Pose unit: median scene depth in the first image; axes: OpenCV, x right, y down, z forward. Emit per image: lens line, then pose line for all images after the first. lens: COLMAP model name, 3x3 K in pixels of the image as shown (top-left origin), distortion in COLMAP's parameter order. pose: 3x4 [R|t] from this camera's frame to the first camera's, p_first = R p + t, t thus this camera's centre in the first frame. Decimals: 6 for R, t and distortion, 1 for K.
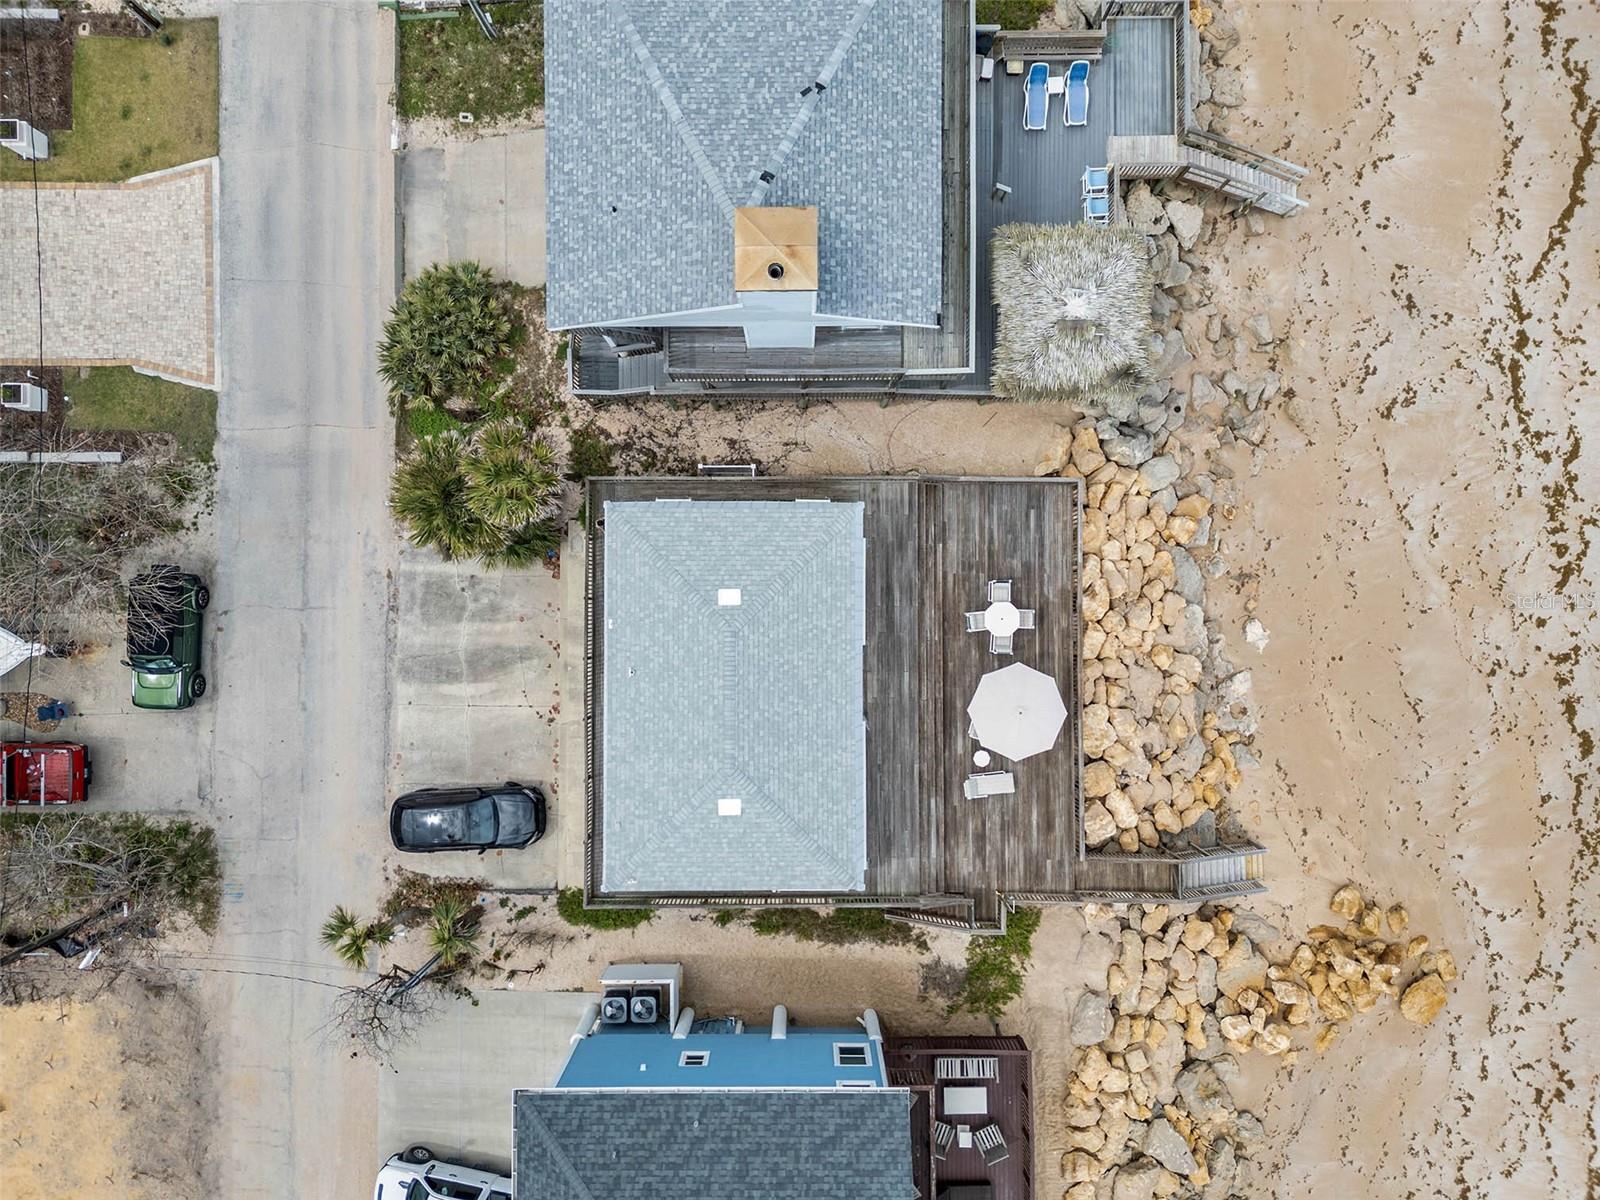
lens RADIAL K [[1123.6, 0, 800.0], [0, 1123.6, 600.0], [0, 0, 1]] dist [0.089276, -0.087057]
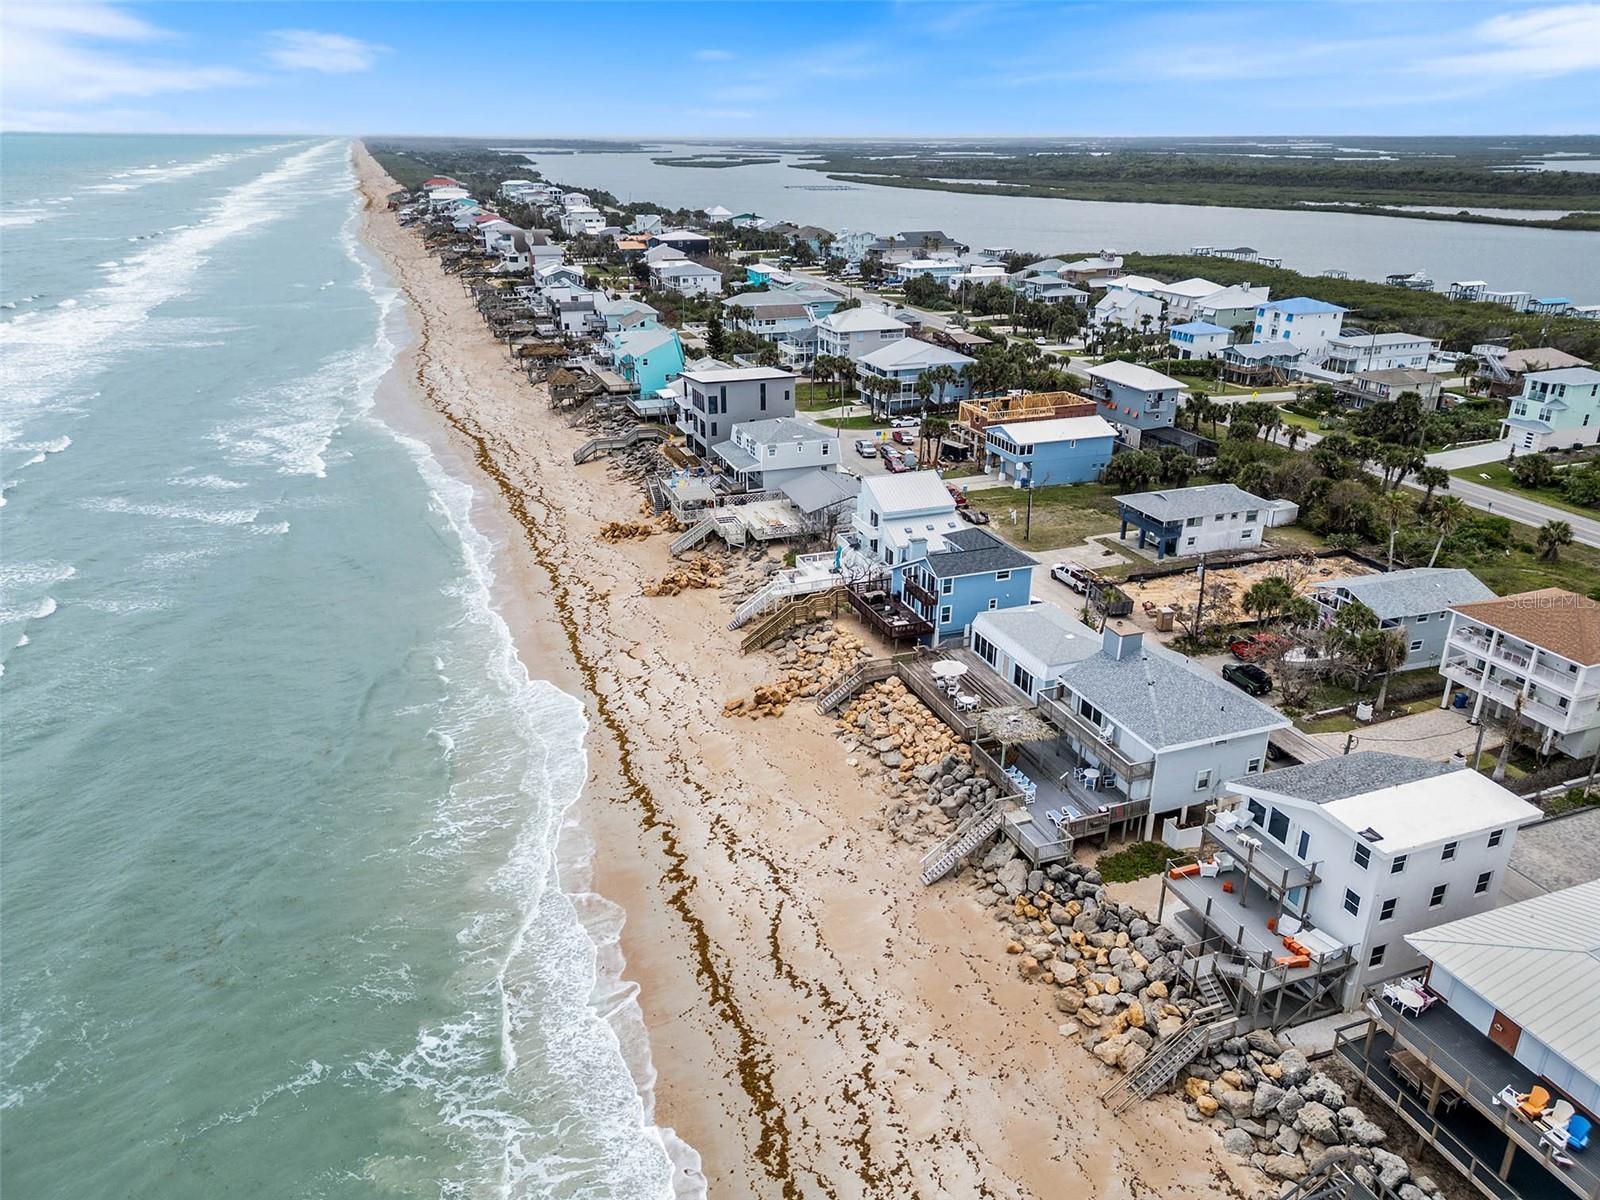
lens RADIAL K [[1107.3, 0, 800.0], [0, 1107.3, 600.0], [0, 0, 1]] dist [0.105595, -0.139580]
pose [[-0.938214, 0.131721, -0.320006, 1.171112], [-0.346048, -0.351241, 0.869988, -1.745383], [0.002196, 0.926973, 0.375121, -0.110769]]
